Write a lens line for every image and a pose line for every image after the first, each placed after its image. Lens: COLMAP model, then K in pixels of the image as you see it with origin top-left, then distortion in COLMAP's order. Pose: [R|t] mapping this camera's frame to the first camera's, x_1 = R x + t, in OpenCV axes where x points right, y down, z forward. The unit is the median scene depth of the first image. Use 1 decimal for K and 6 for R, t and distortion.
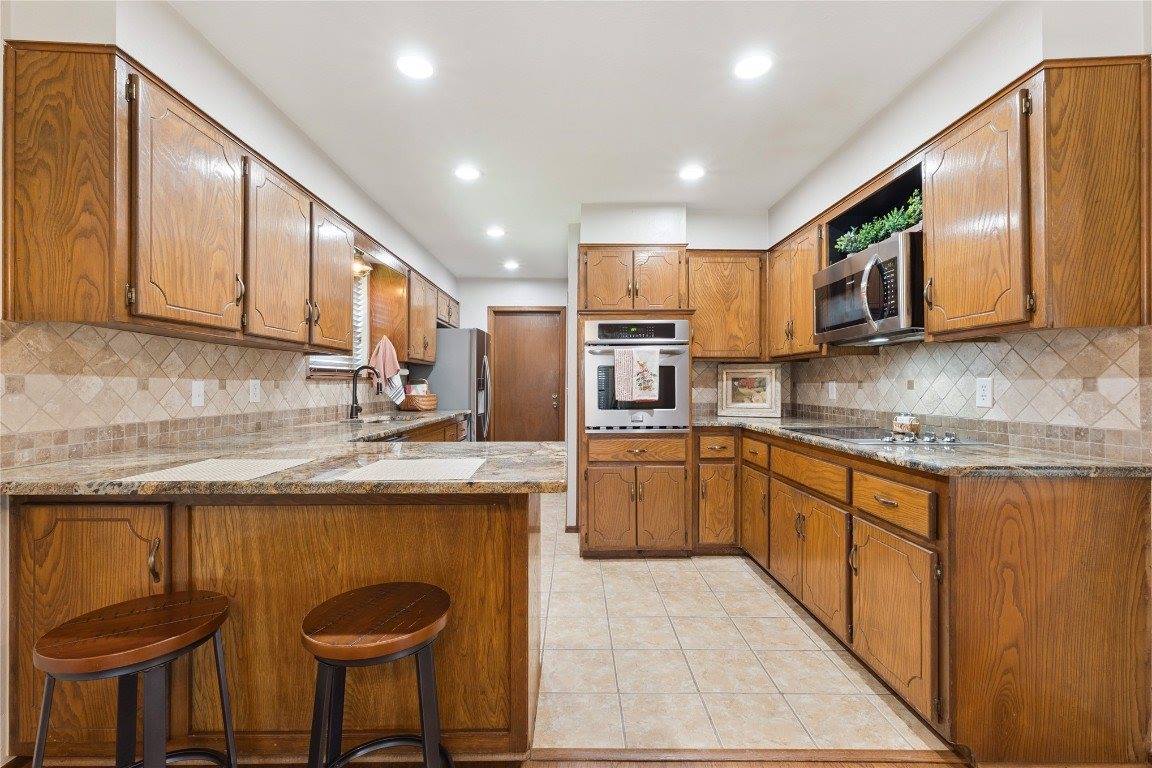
lens RADIAL K [[493.3, 0, 575.2], [0, 493.3, 384.9], [0, 0, 1]] dist [0.001994, 0.000871]
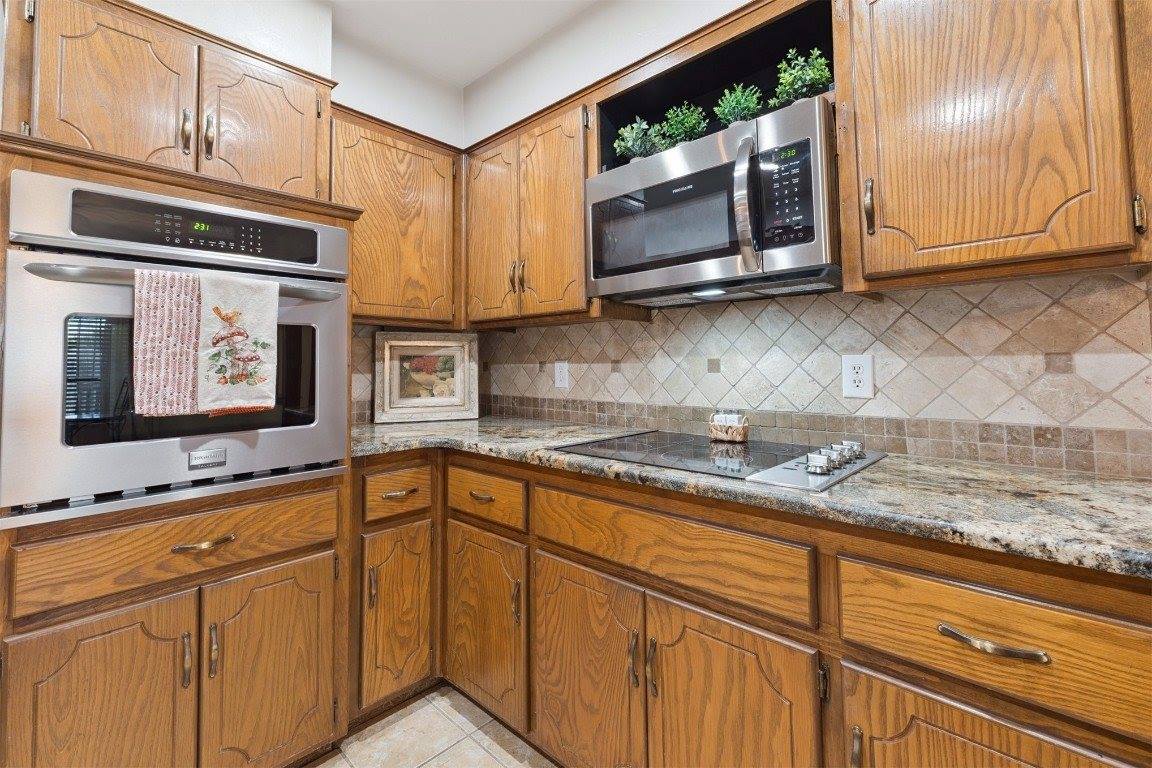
lens RADIAL K [[493.3, 0, 567.8], [0, 493.3, 345.0], [0, 0, 1]] dist [0.001994, 0.000871]
pose [[0.692433, 0.024586, 0.721063, 0.043112], [0.007574, 0.999116, -0.041341, -0.001696], [-0.721442, 0.034087, 0.691635, 0.561308]]
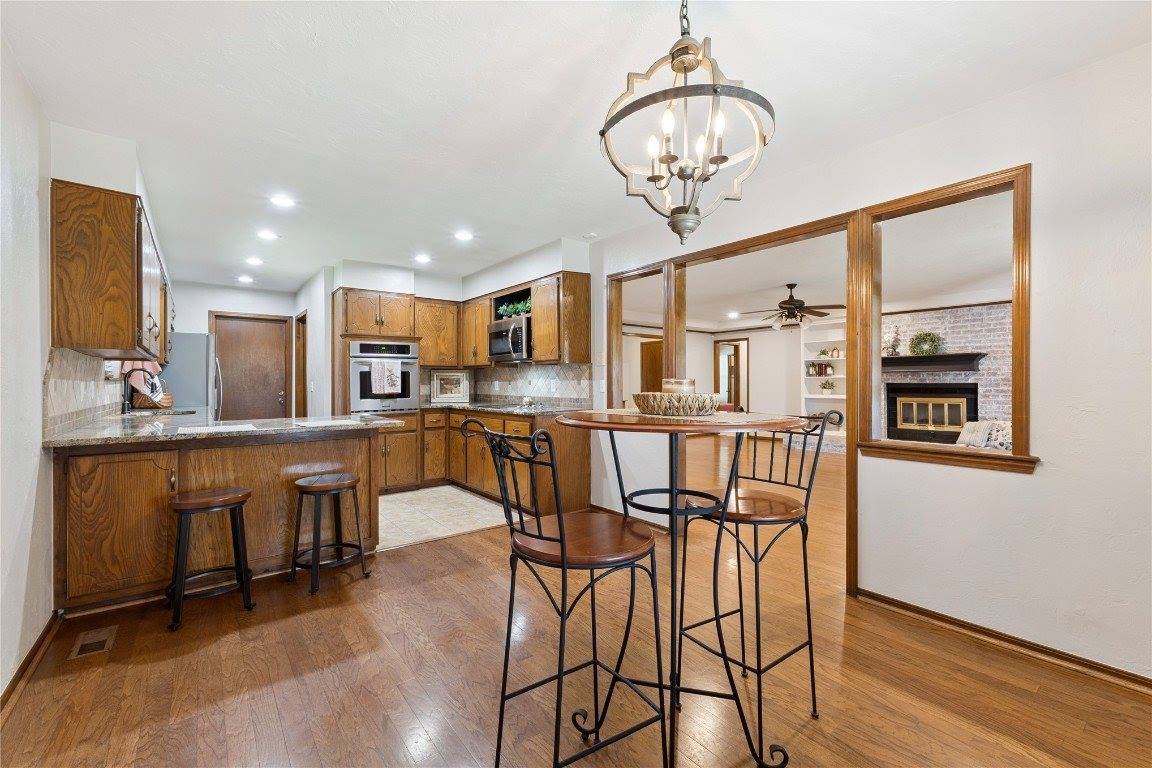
lens RADIAL K [[493.3, 0, 573.1], [0, 493.3, 381.6], [0, 0, 1]] dist [0.001994, 0.000871]
pose [[0.802327, -0.003535, 0.596874, -0.355172], [0.004030, 0.999992, 0.000506, -0.003980], [-0.596871, 0.001999, 0.802335, -0.660109]]
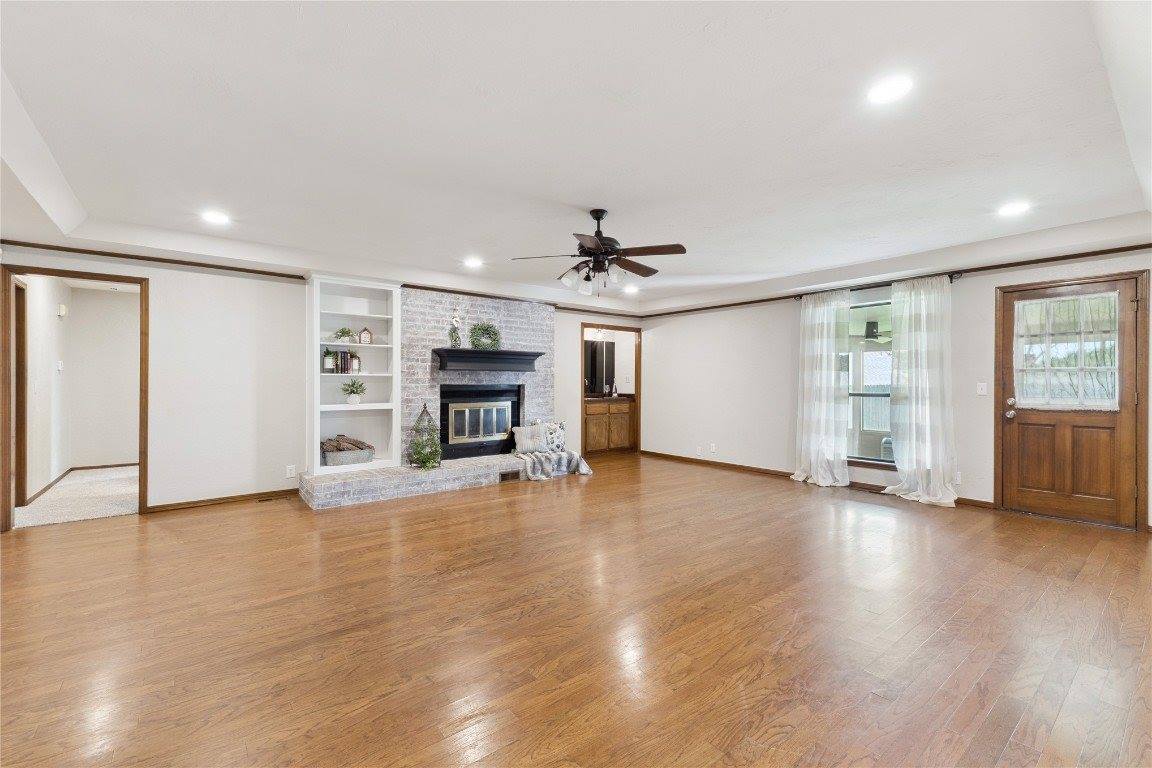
lens RADIAL K [[493.3, 0, 571.4], [0, 493.3, 383.1], [0, 0, 1]] dist [0.001994, 0.000871]
pose [[-0.603348, -0.005296, 0.797460, 0.755395], [-0.003905, 0.999986, 0.003686, -0.003249], [-0.797468, -0.000890, -0.603360, 1.285665]]
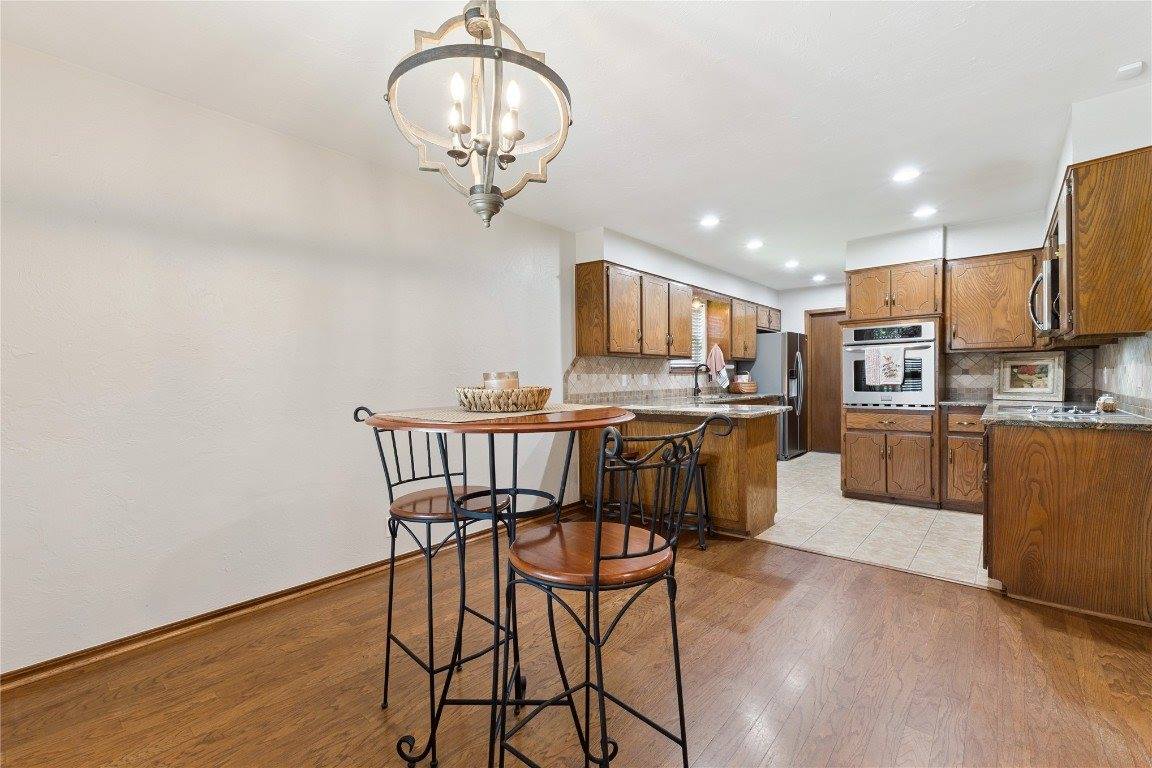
lens RADIAL K [[493.3, 0, 564.1], [0, 493.3, 388.5], [0, 0, 1]] dist [0.001994, 0.000871]
pose [[0.740346, 0.005074, -0.672207, 0.399834], [0.013033, 0.999675, 0.021900, 0.000163], [0.672099, -0.024975, 0.740040, -0.621819]]
